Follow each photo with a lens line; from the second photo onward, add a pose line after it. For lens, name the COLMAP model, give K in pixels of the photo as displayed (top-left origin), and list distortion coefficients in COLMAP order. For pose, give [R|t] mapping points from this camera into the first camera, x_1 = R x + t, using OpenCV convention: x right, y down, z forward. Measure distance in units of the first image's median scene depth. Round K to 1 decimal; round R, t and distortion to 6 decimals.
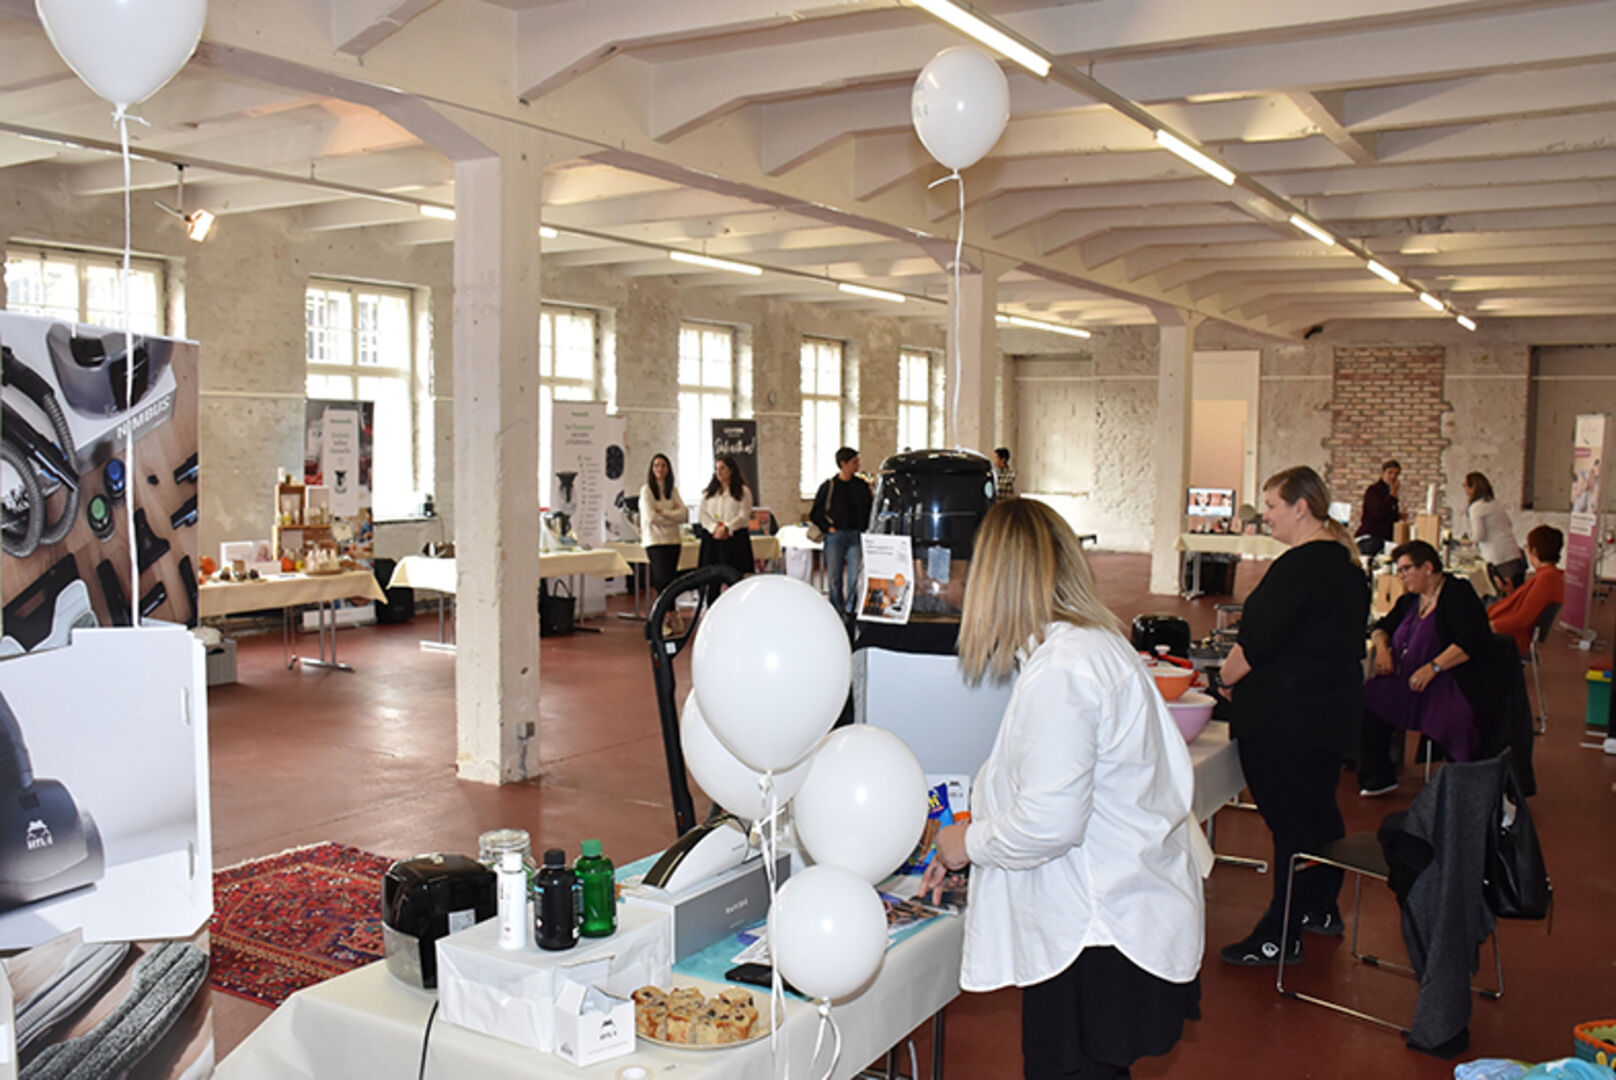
lens RADIAL K [[1516.0, 0, 808.0], [0, 1516.0, 540.0], [0, 0, 1]] dist [-0.005813, -0.001443]
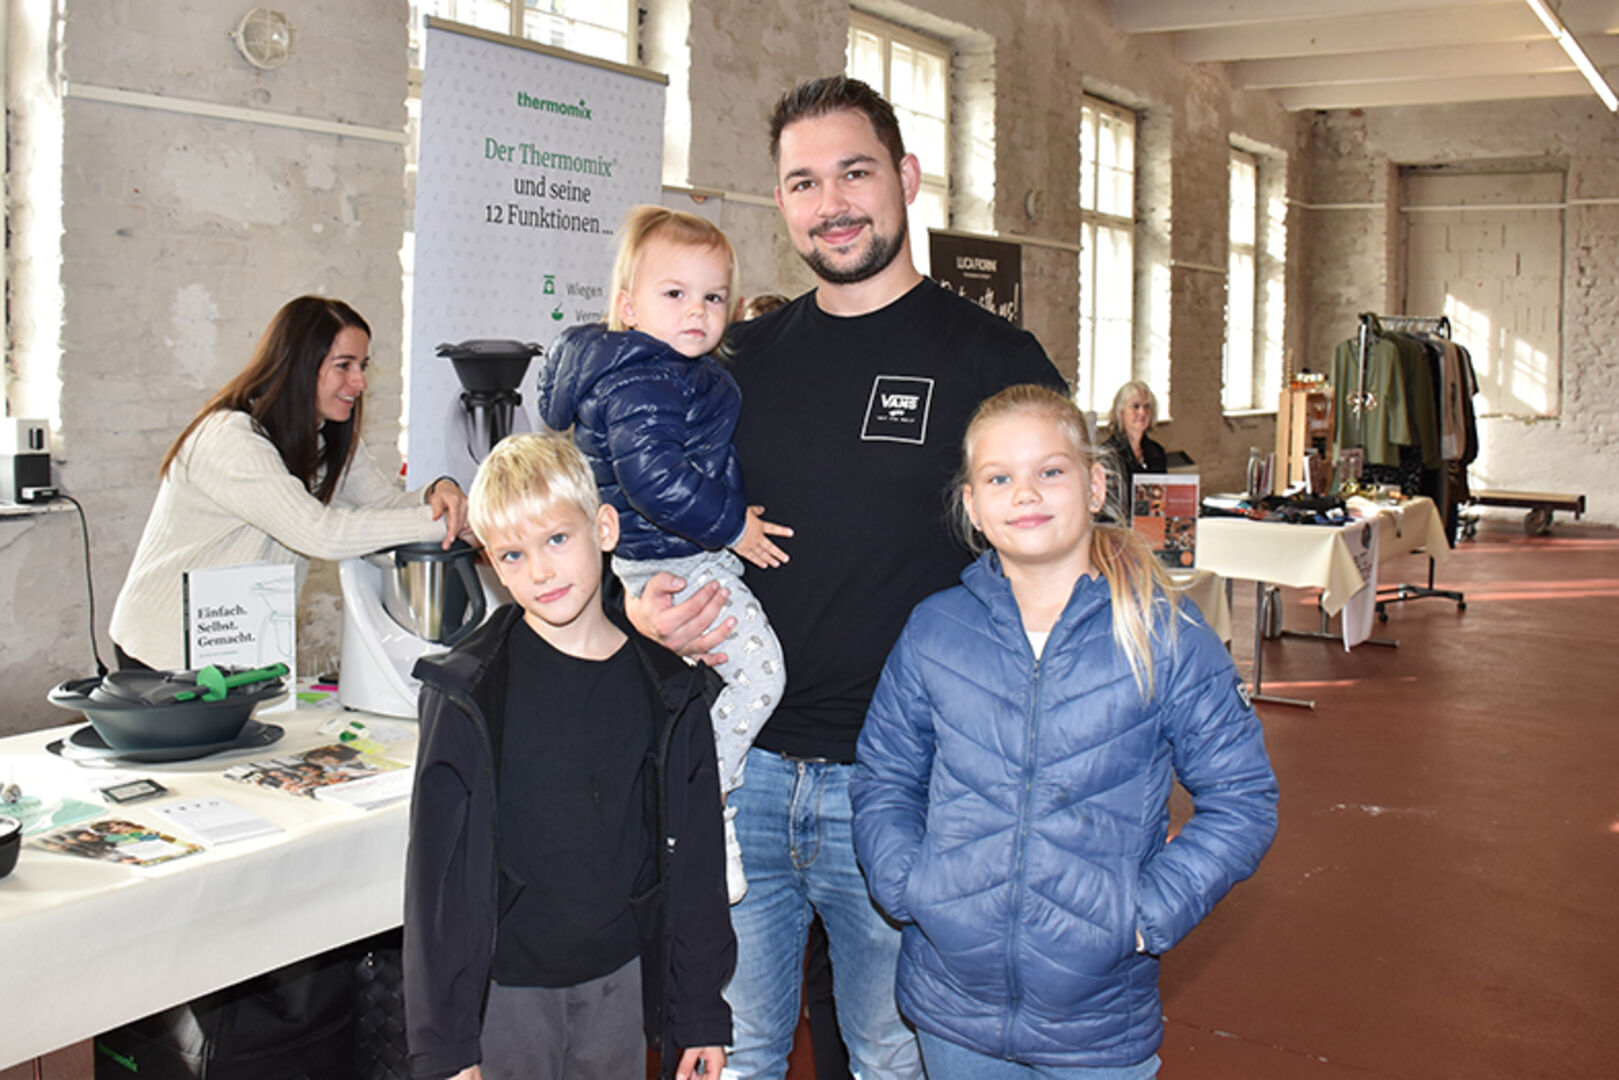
lens RADIAL K [[1697.5, 0, 809.5], [0, 1697.5, 540.0], [0, 0, 1]] dist [-0.009175, 0.012590]
pose [[0.998582, 0.012759, -0.051689, -0.059946], [-0.010216, 0.998739, 0.049160, -0.017087], [0.052251, -0.048562, 0.997453, 0.462468]]
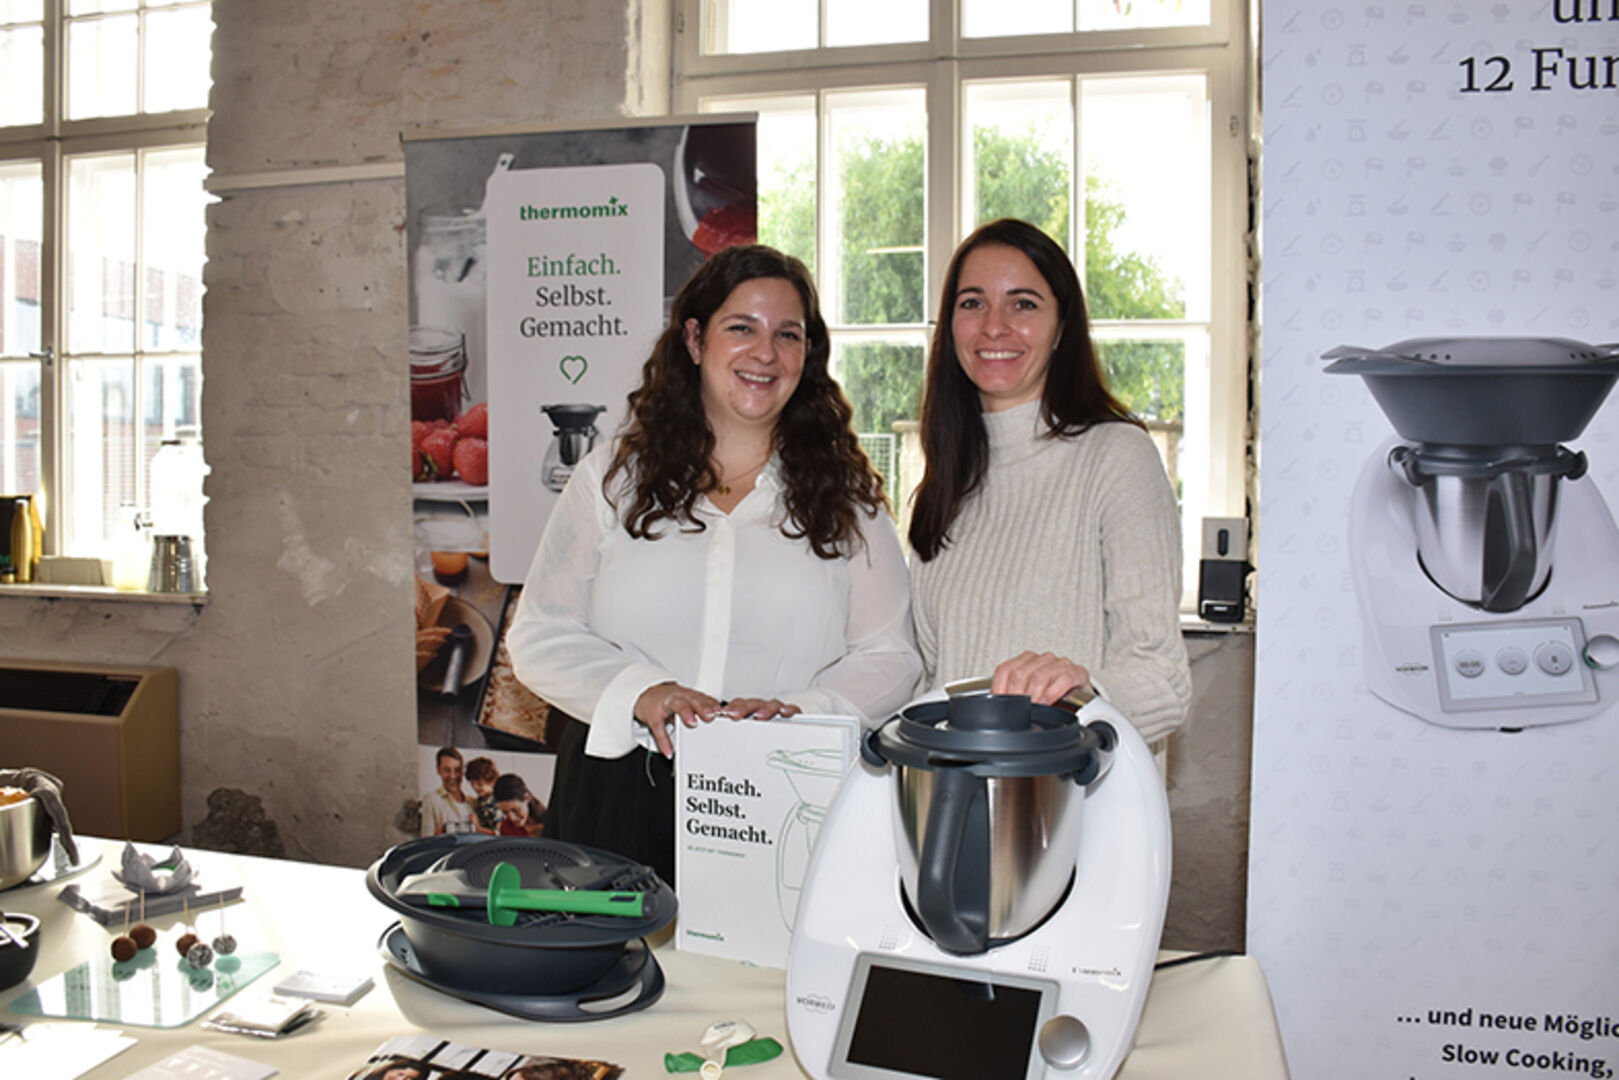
lens RADIAL K [[1331.7, 0, 809.5], [0, 1331.7, 540.0], [0, 0, 1]] dist [-0.079440, 0.008416]
pose [[0.288199, 0.032121, -0.957032, -0.049709], [-0.067883, 0.997608, 0.013040, -0.017389], [0.955161, 0.061208, 0.289691, 0.590085]]
